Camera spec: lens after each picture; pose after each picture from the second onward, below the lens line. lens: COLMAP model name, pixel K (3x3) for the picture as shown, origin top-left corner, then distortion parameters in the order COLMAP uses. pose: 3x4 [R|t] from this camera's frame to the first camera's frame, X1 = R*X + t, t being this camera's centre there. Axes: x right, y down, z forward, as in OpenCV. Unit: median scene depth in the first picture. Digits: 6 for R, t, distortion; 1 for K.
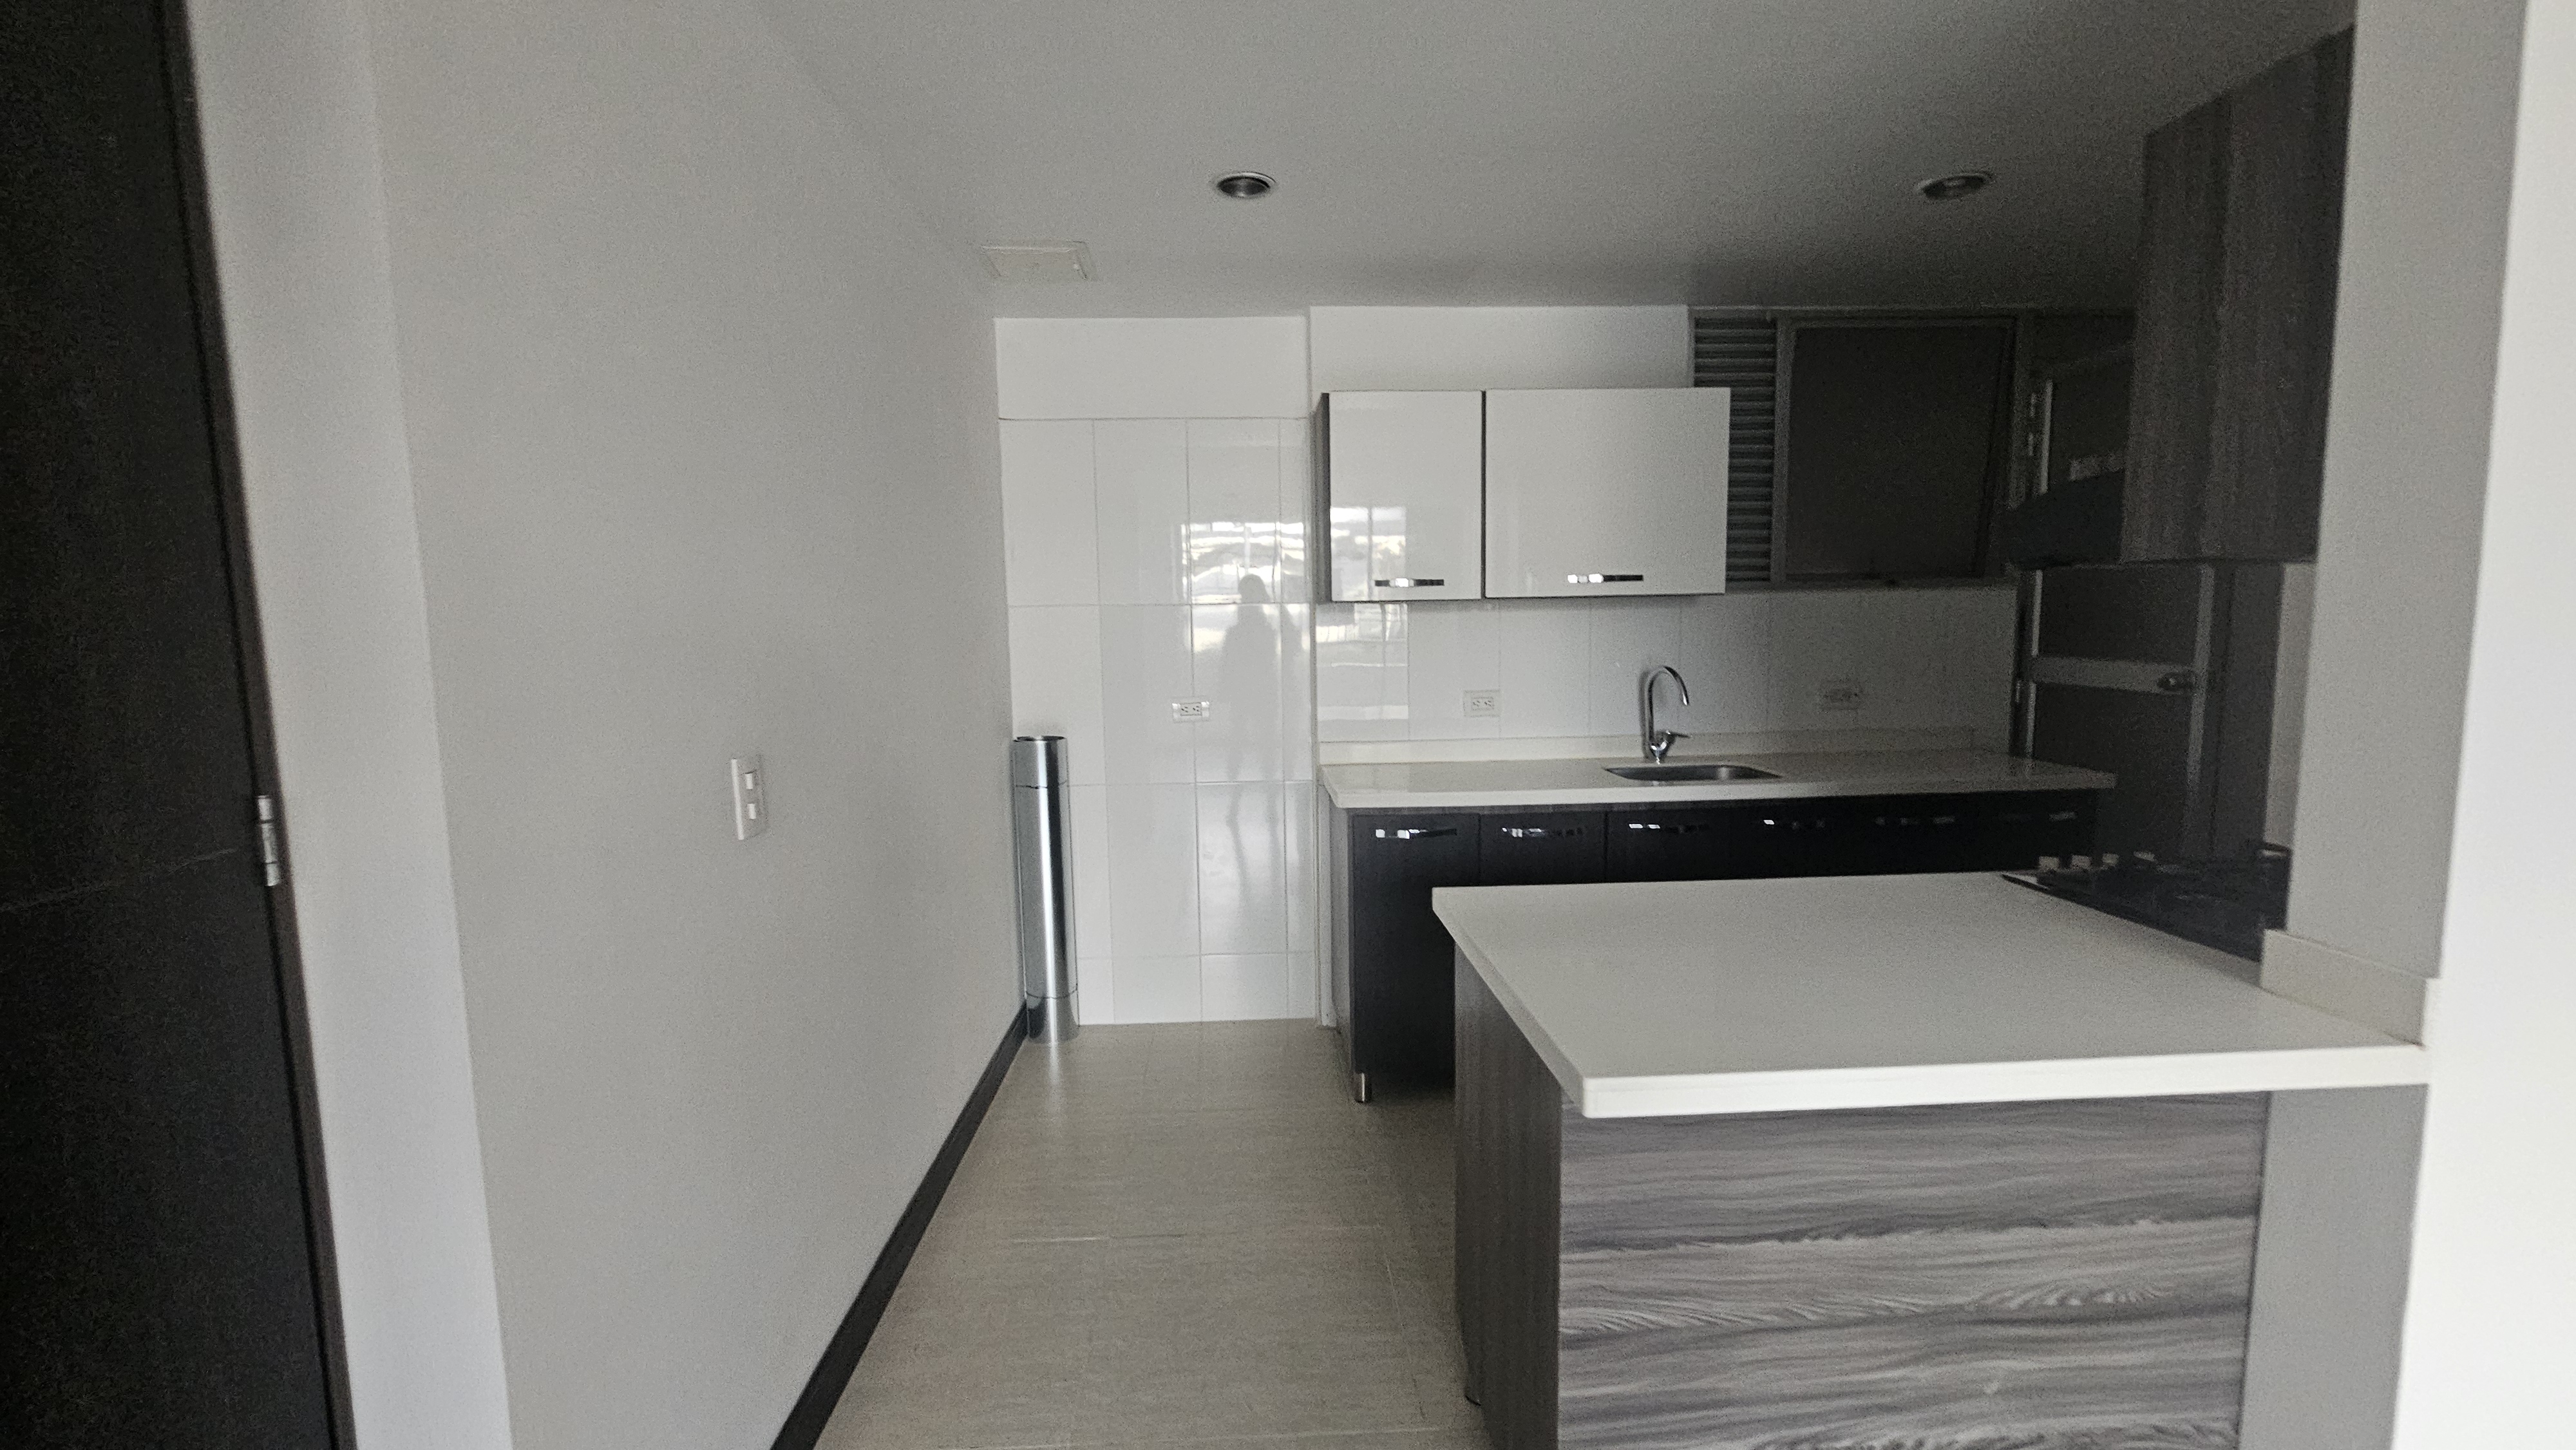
lens RADIAL K [[1042.1, 0, 1289.0], [0, 1042.1, 724.7], [0, 0, 1]] dist [0.002456, 0.000123]
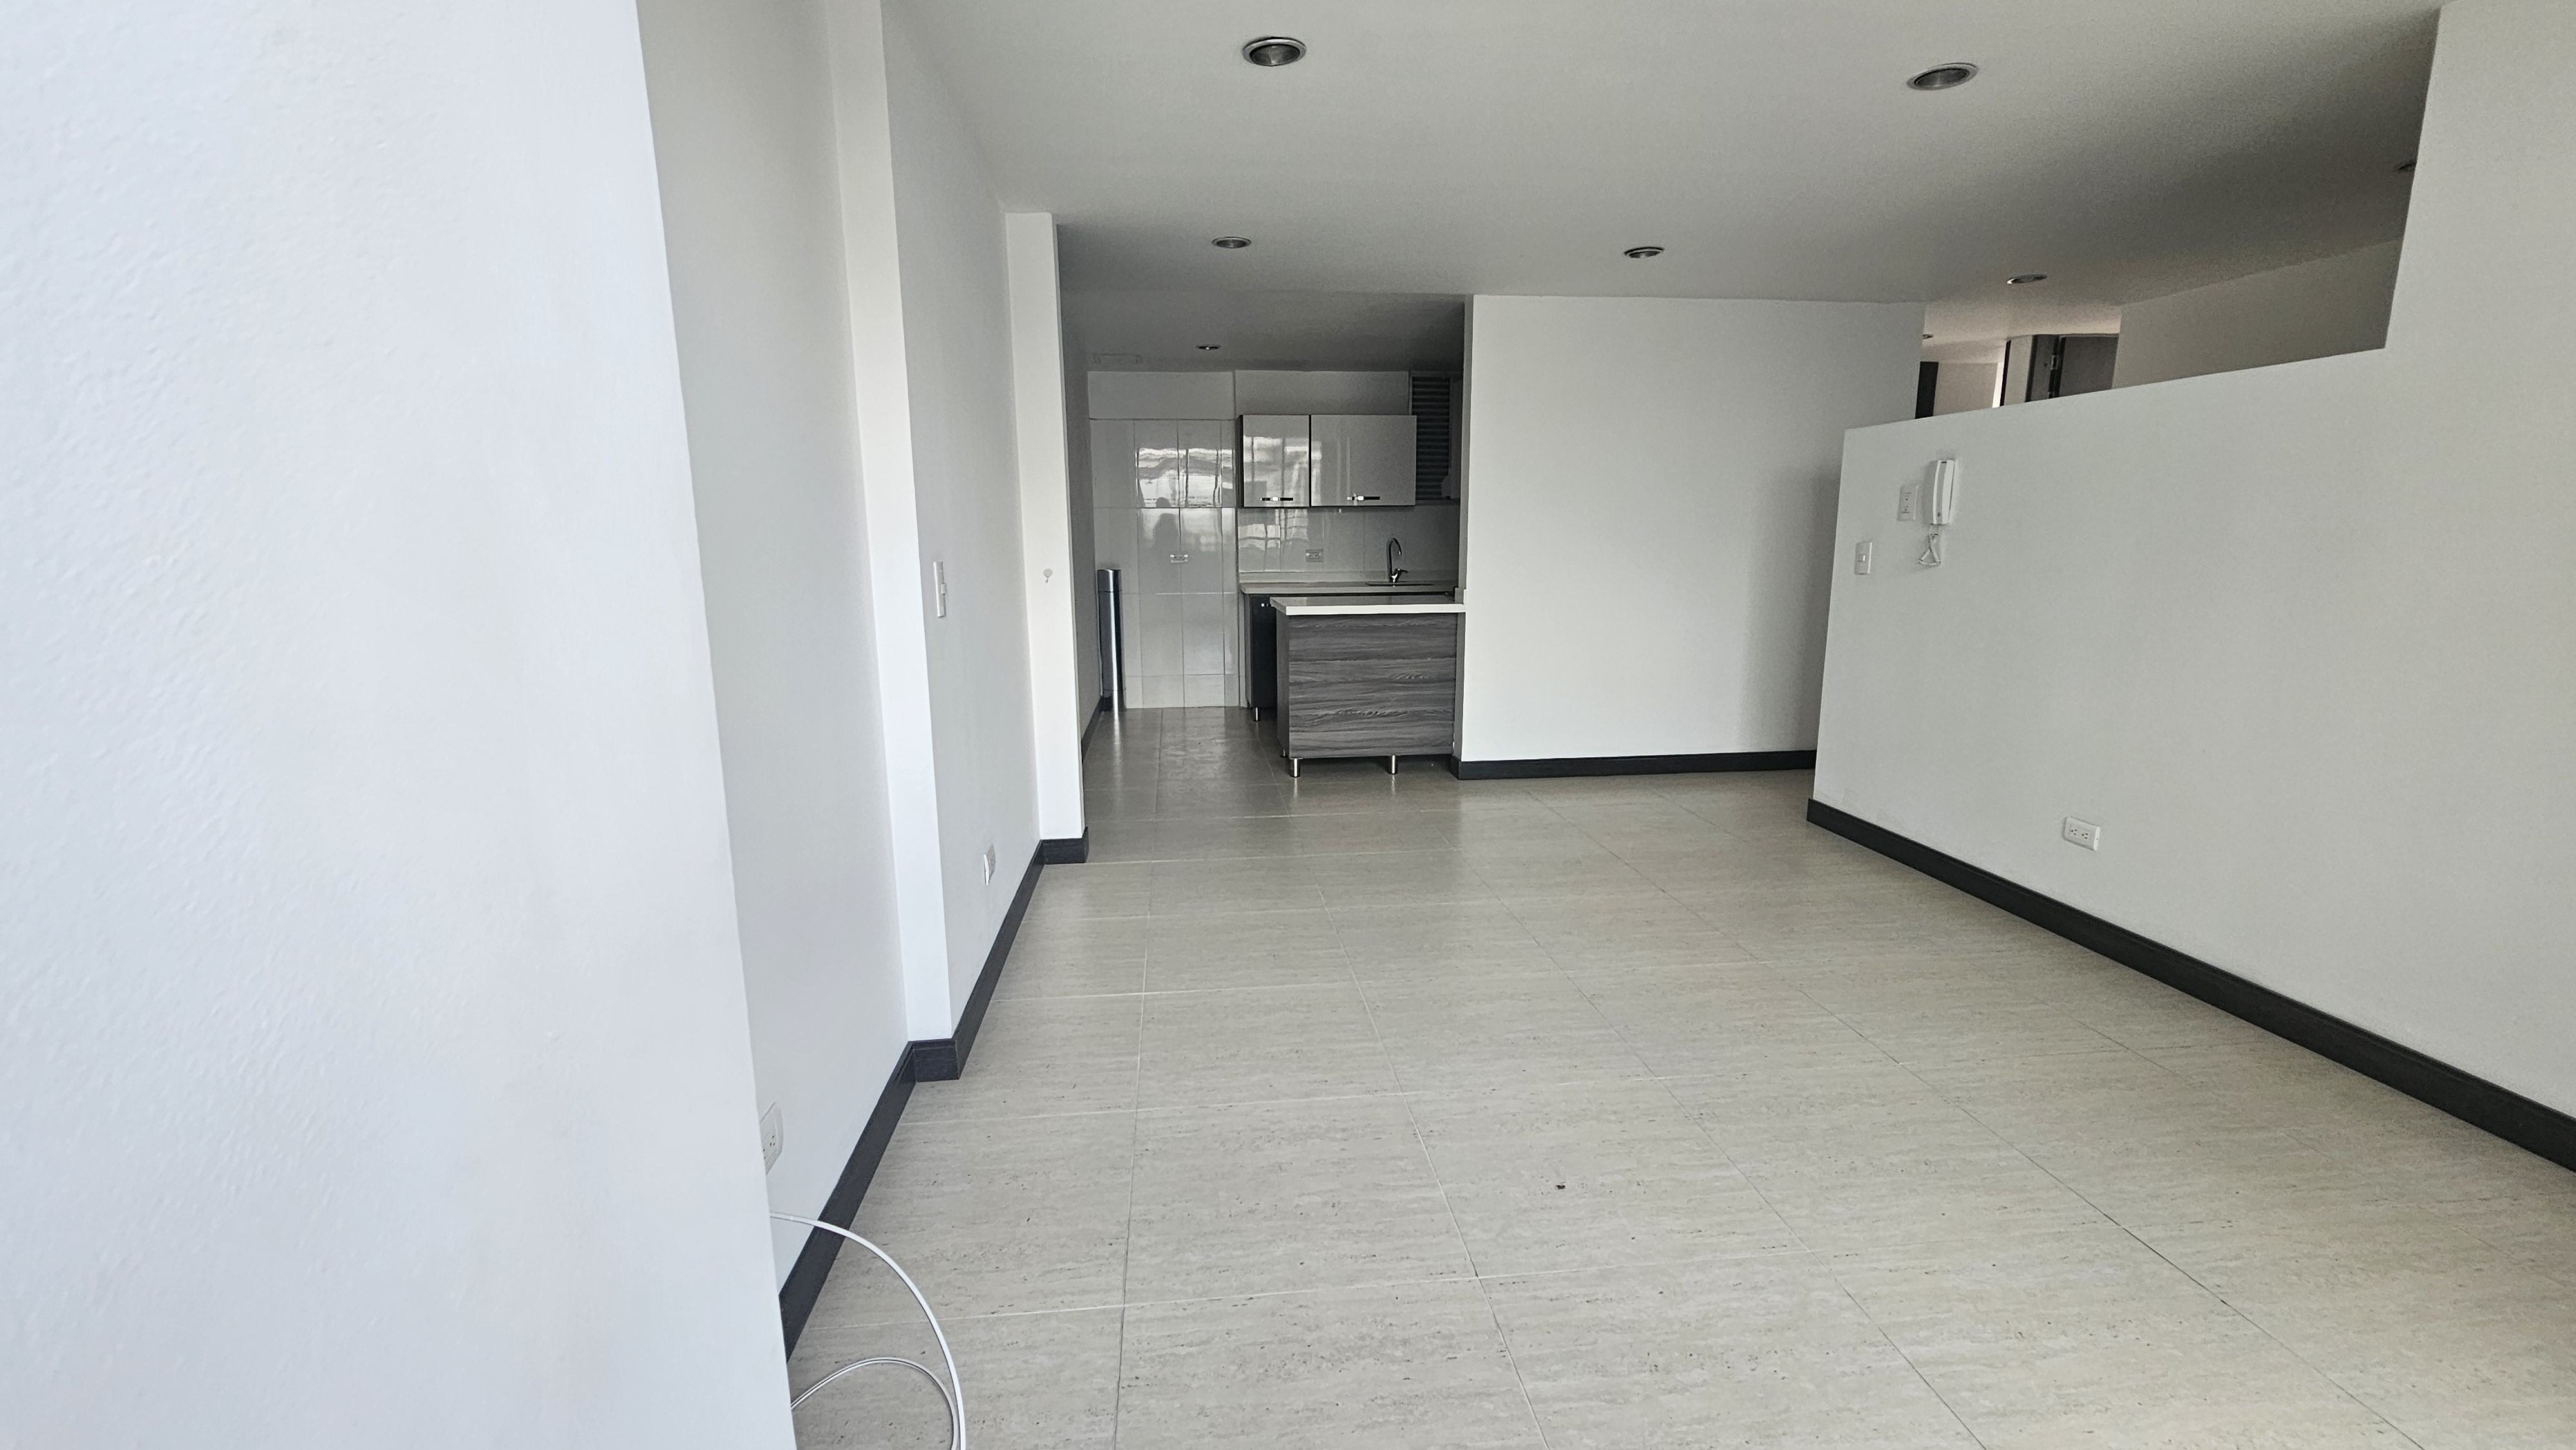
lens RADIAL K [[1042.1, 0, 1289.5], [0, 1042.1, 744.4], [0, 0, 1]] dist [0.002456, 0.000123]
pose [[0.998117, -0.002789, 0.061271, -0.002111], [-0.003682, 0.994438, 0.105255, 0.147871], [-0.061223, -0.105283, 0.992556, -1.241178]]
